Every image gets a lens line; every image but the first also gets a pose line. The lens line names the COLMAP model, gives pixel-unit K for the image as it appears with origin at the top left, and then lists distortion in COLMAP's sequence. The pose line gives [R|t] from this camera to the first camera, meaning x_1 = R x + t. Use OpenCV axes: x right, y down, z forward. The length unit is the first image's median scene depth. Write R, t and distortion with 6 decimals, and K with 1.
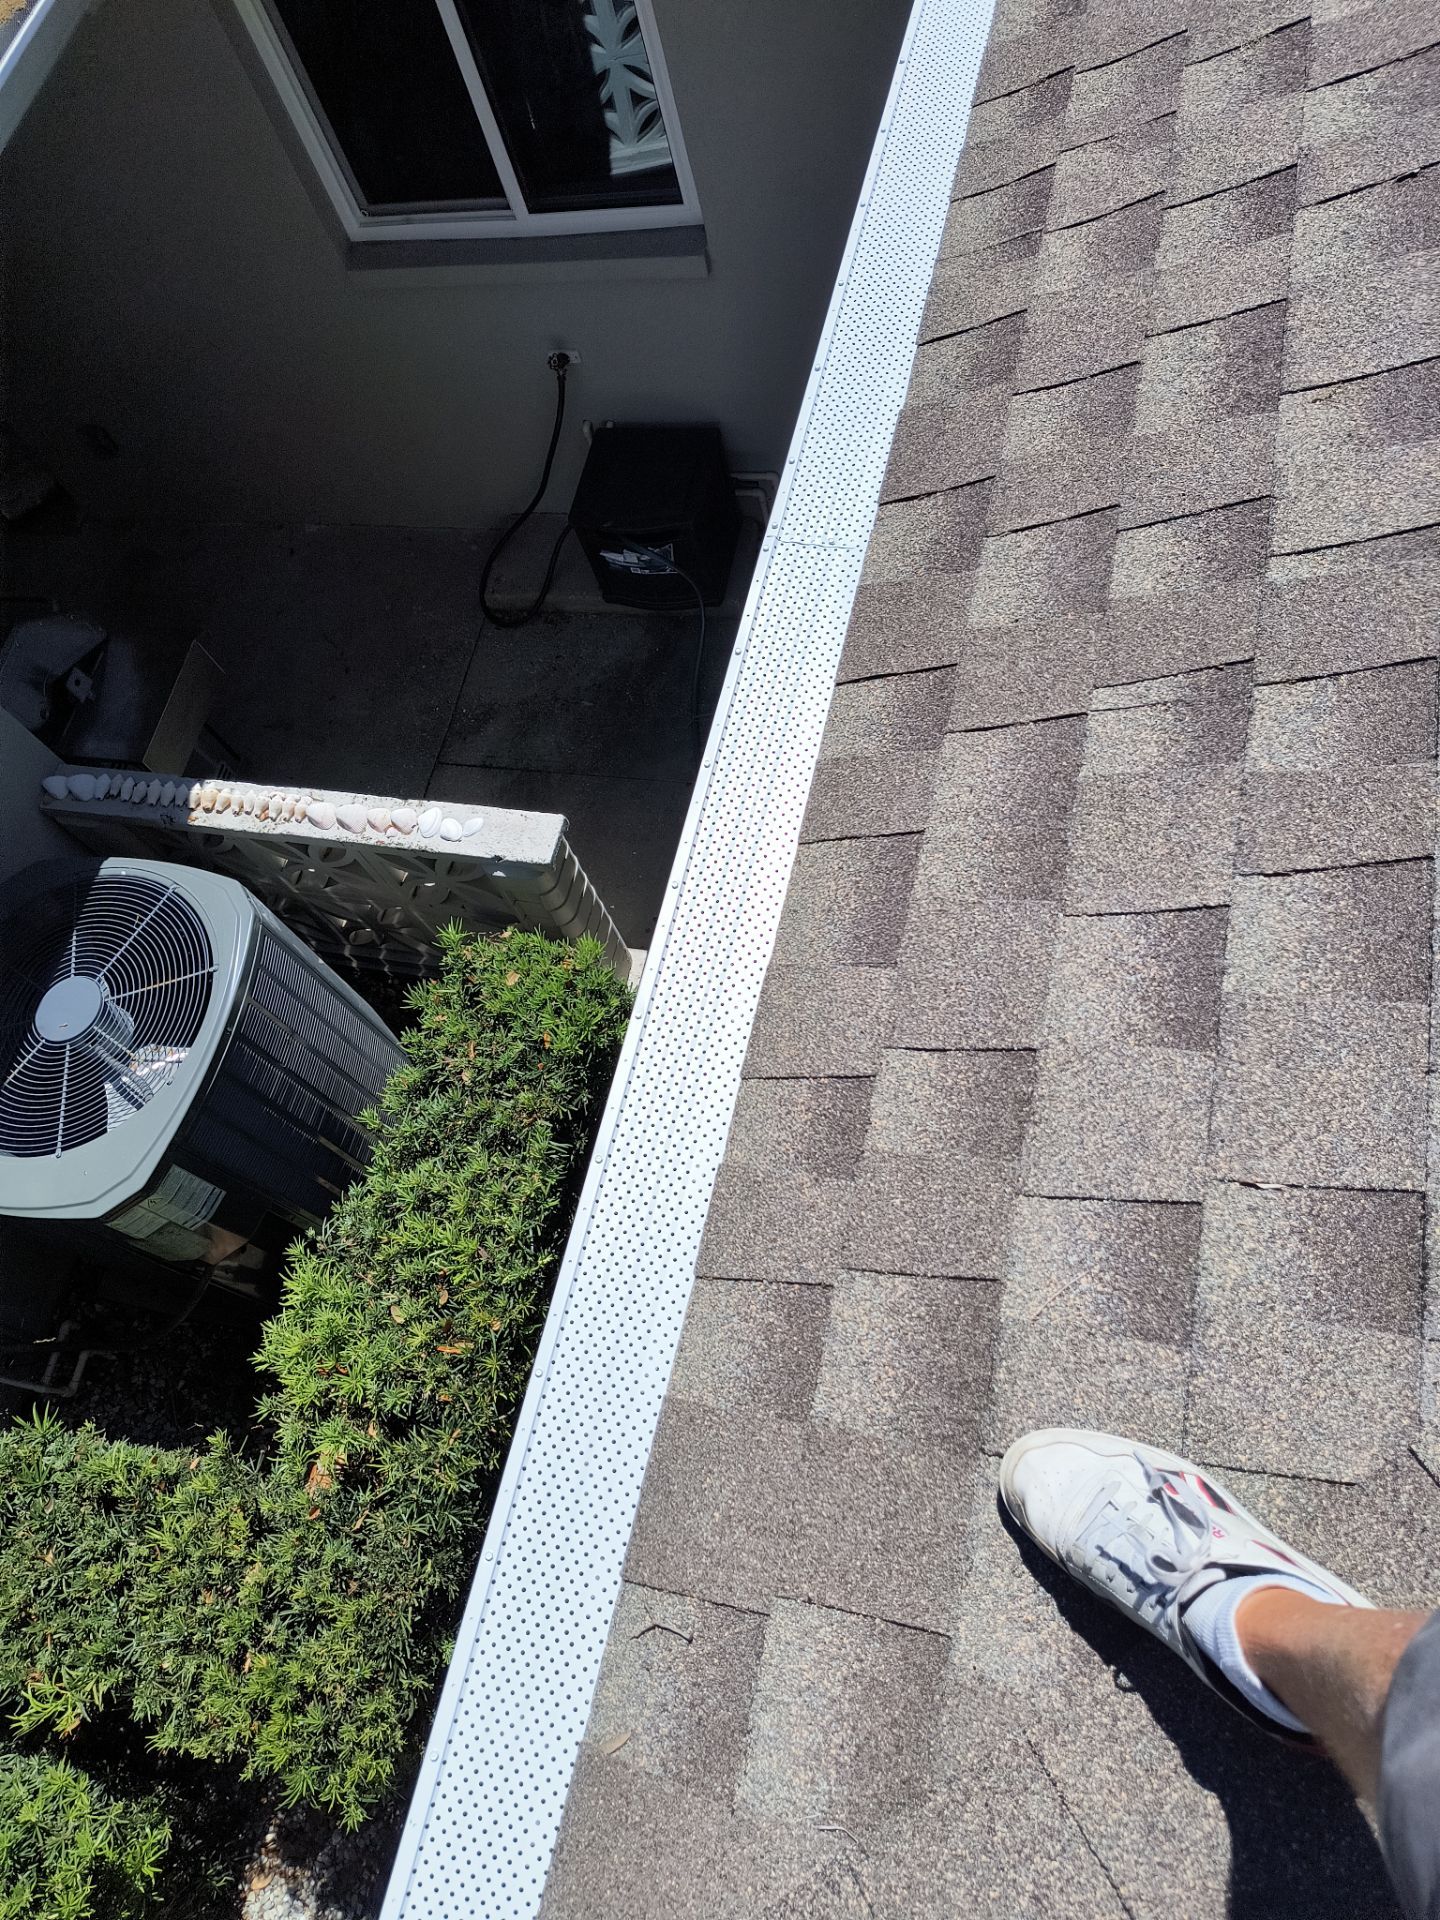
lens RADIAL K [[1369.8, 0, 684.3], [0, 1369.8, 947.2], [0, 0, 1]] dist [0.072982, -0.080186]
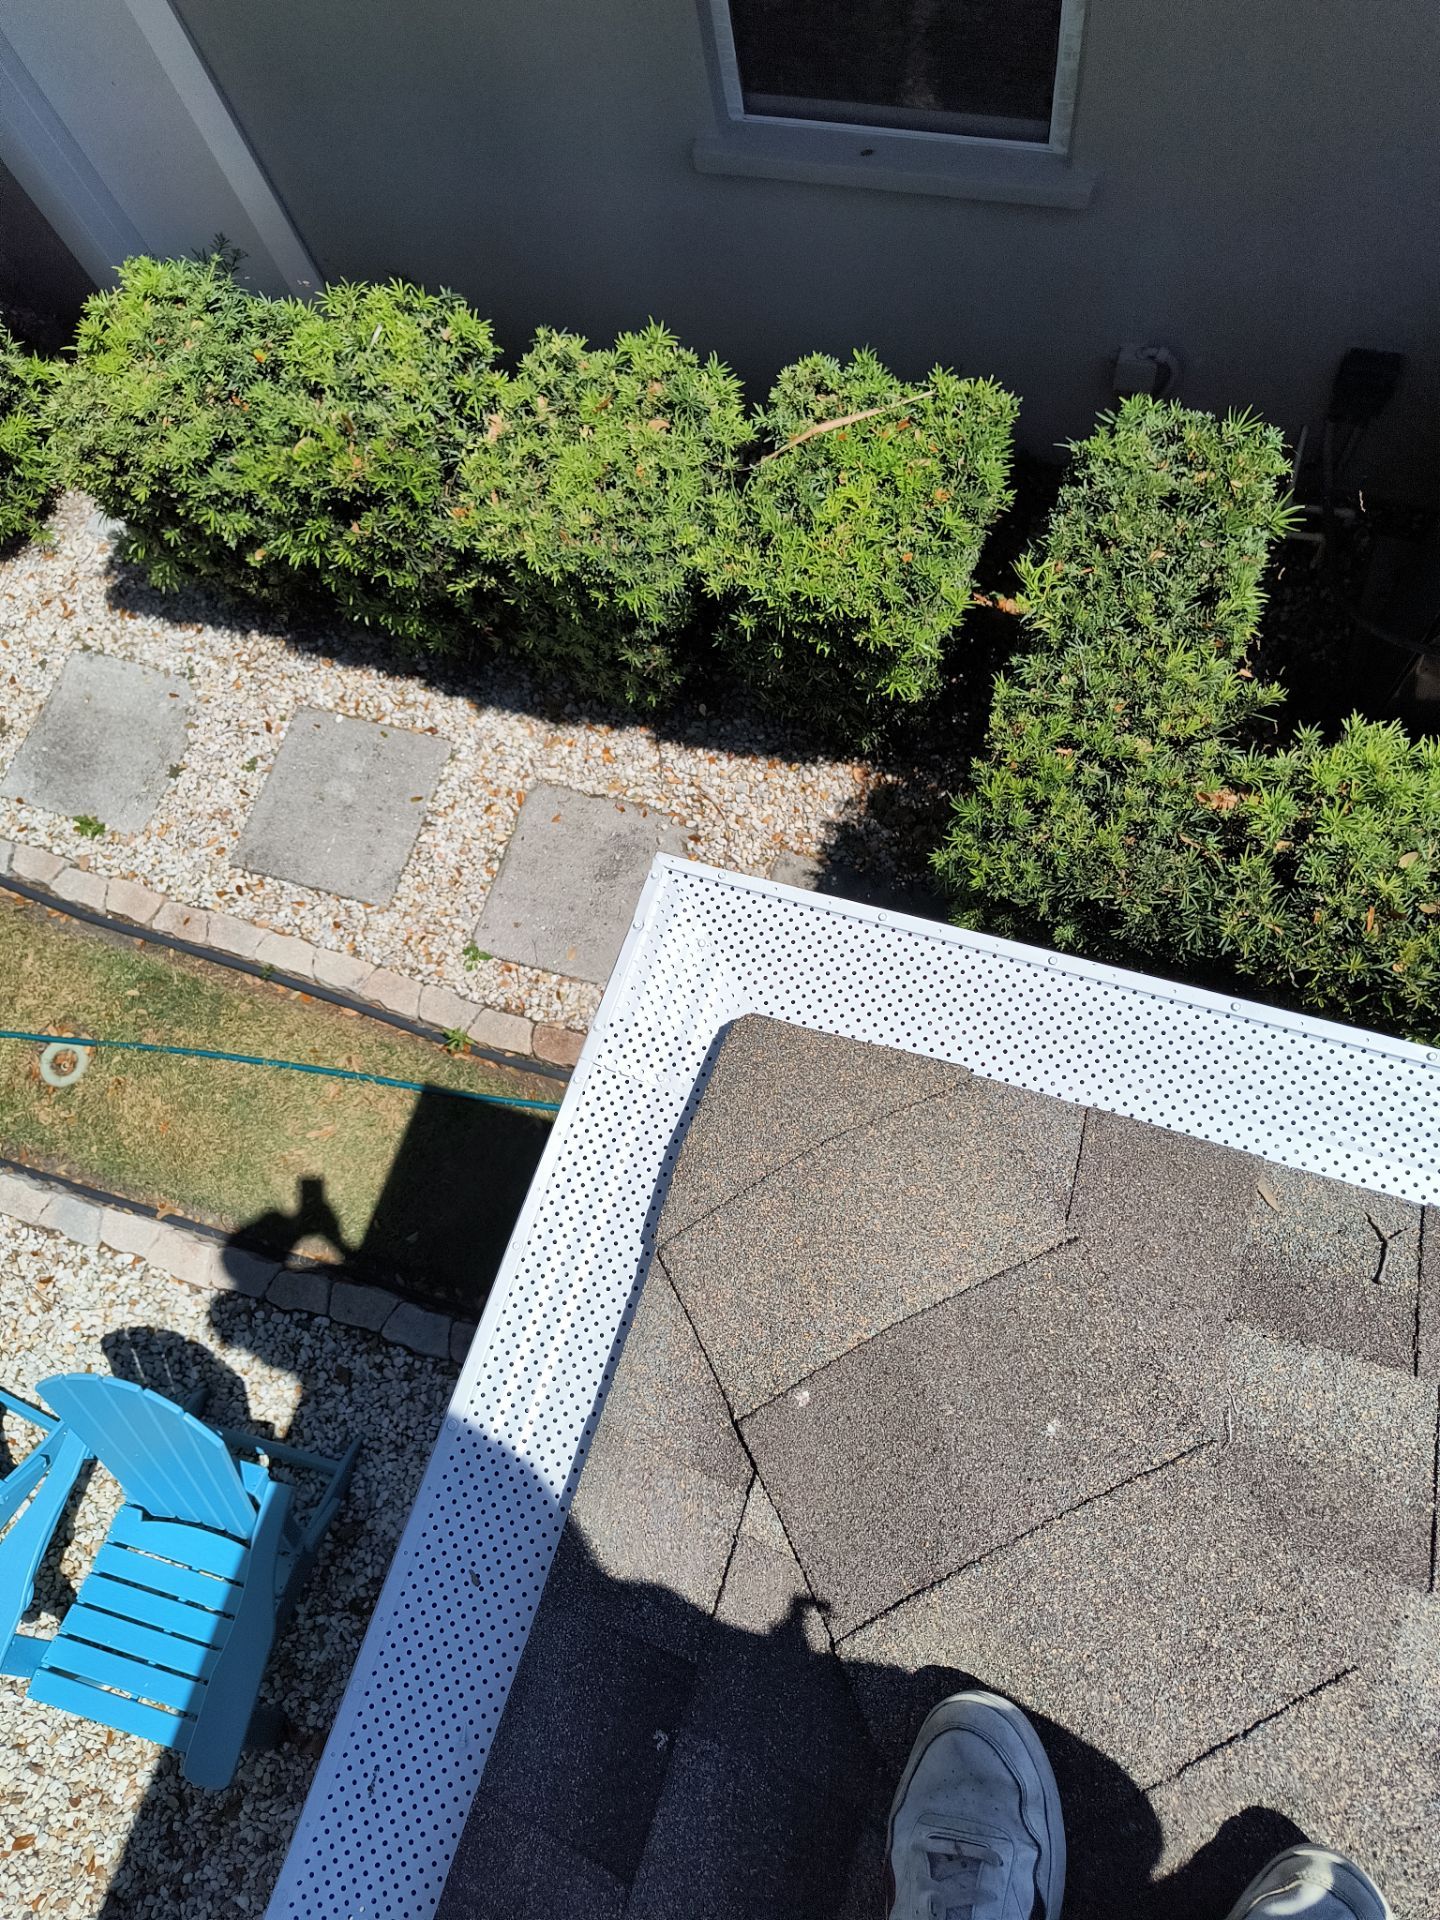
lens RADIAL K [[1369.8, 0, 684.3], [0, 1369.8, 947.2], [0, 0, 1]] dist [0.072982, -0.080186]
pose [[-0.044578, 0.993900, -0.100876, -0.036970], [-0.801636, 0.024669, 0.597304, 0.107374], [0.596148, 0.107492, 0.795646, -0.022542]]
